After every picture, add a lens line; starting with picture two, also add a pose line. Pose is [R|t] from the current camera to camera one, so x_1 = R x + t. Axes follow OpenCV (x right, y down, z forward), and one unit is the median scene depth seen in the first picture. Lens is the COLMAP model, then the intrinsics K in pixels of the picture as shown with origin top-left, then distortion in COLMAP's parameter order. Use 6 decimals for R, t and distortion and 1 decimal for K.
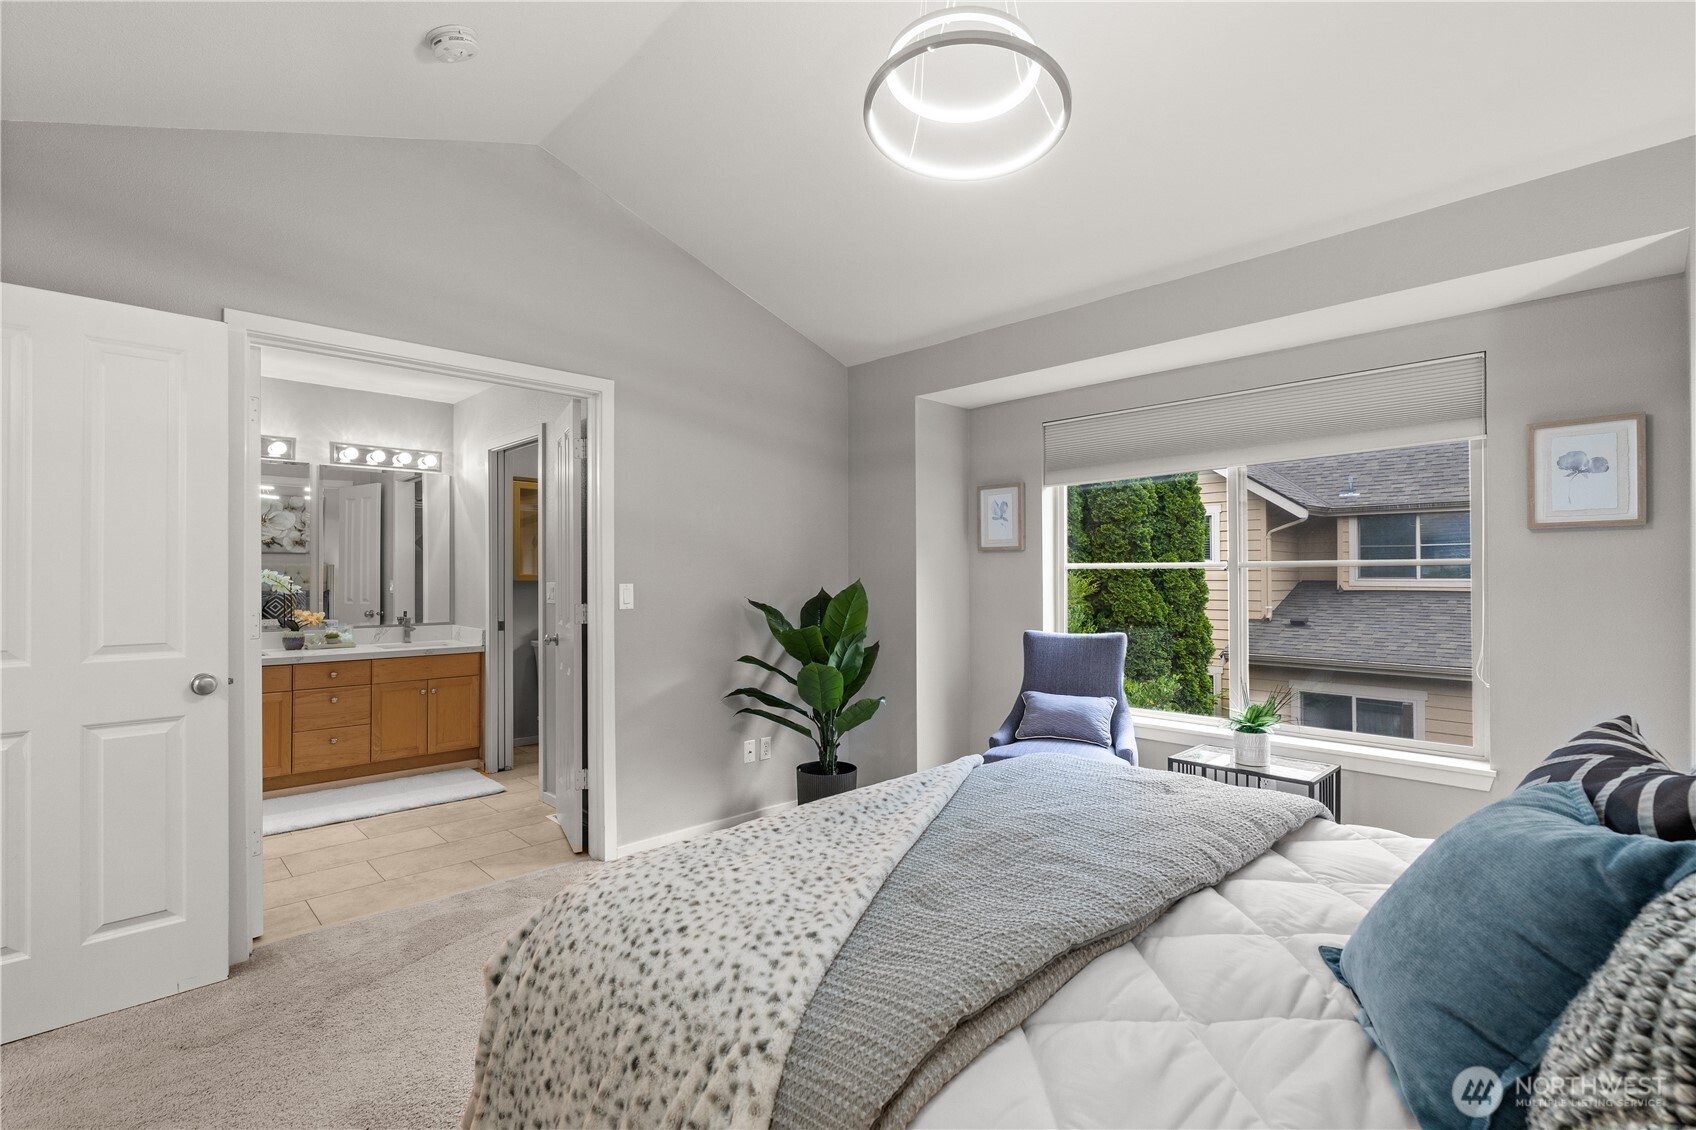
lens RADIAL K [[777.8, 0, 843.2], [0, 777.8, 566.9], [0, 0, 1]] dist [-0.009028, 0.000888]
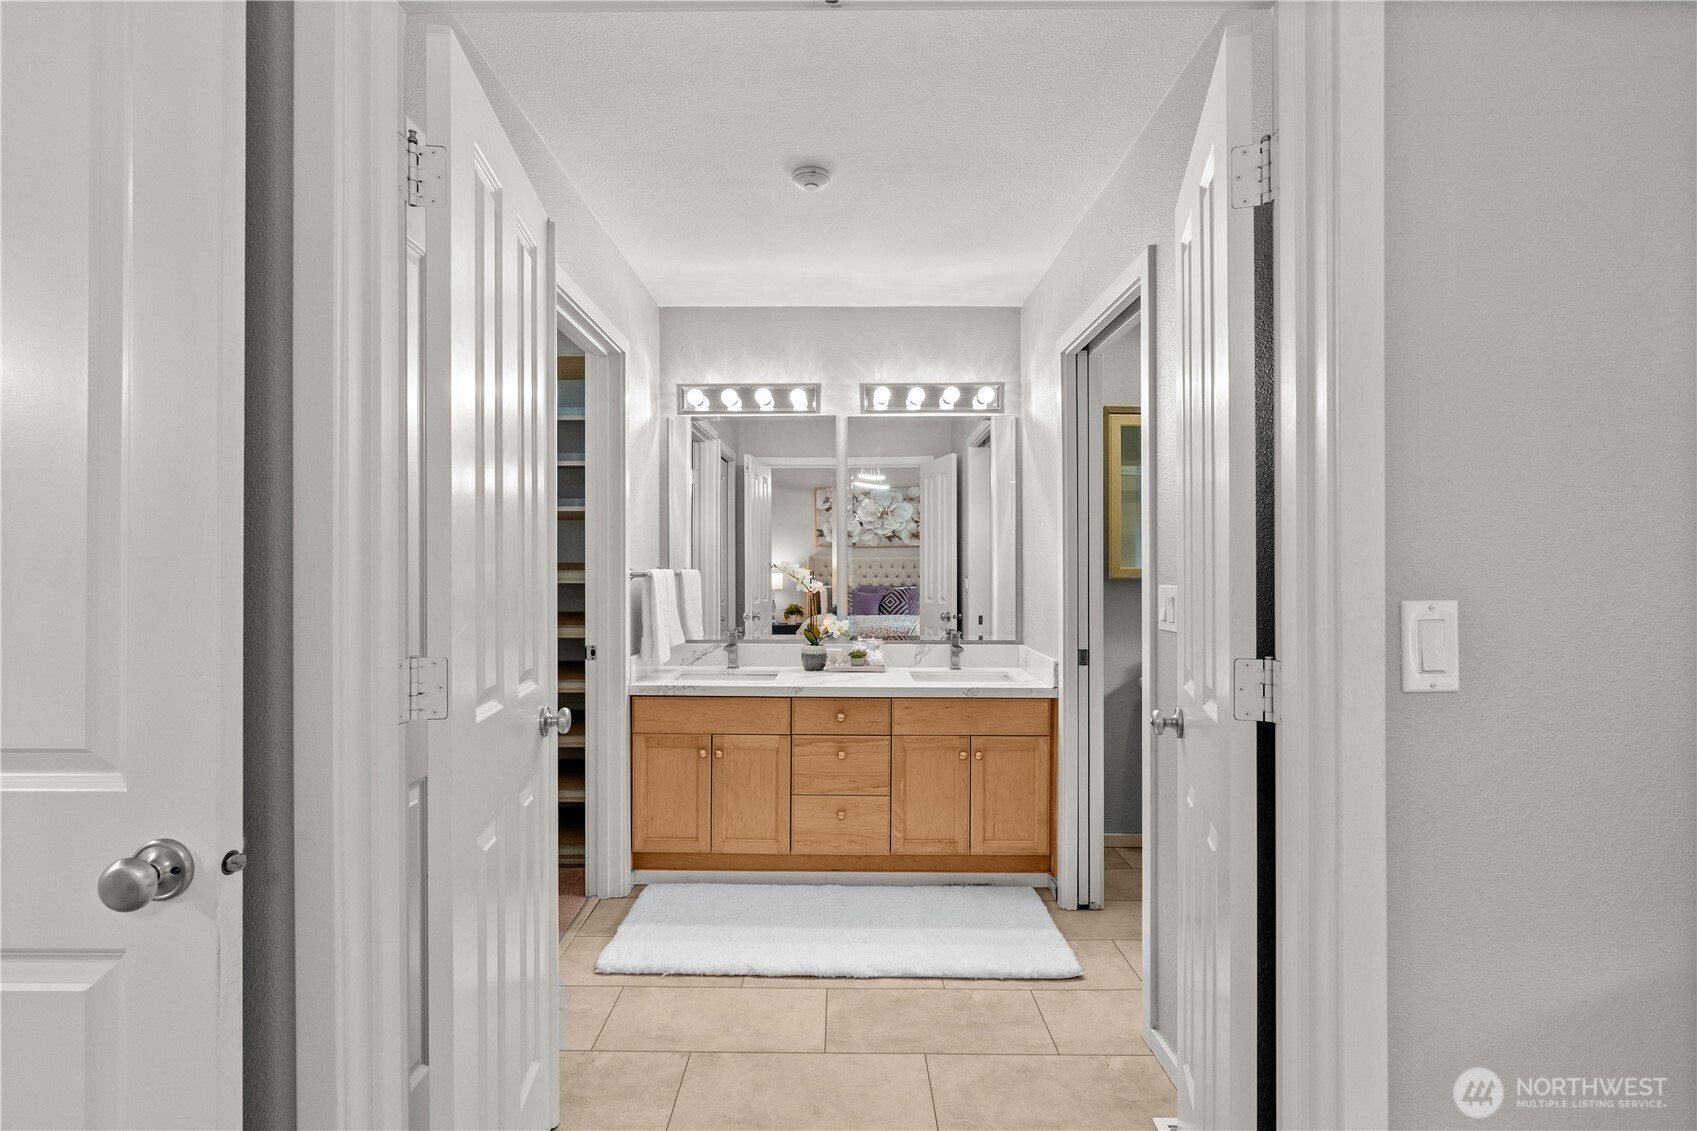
lens RADIAL K [[778.2, 0, 843.7], [0, 778.2, 567.4], [0, 0, 1]] dist [-0.009028, 0.000888]
pose [[0.719985, 0.001890, -0.693987, -0.172254], [0.003683, 0.999972, 0.006544, 0.004809], [0.693980, -0.007267, 0.719958, 0.472377]]
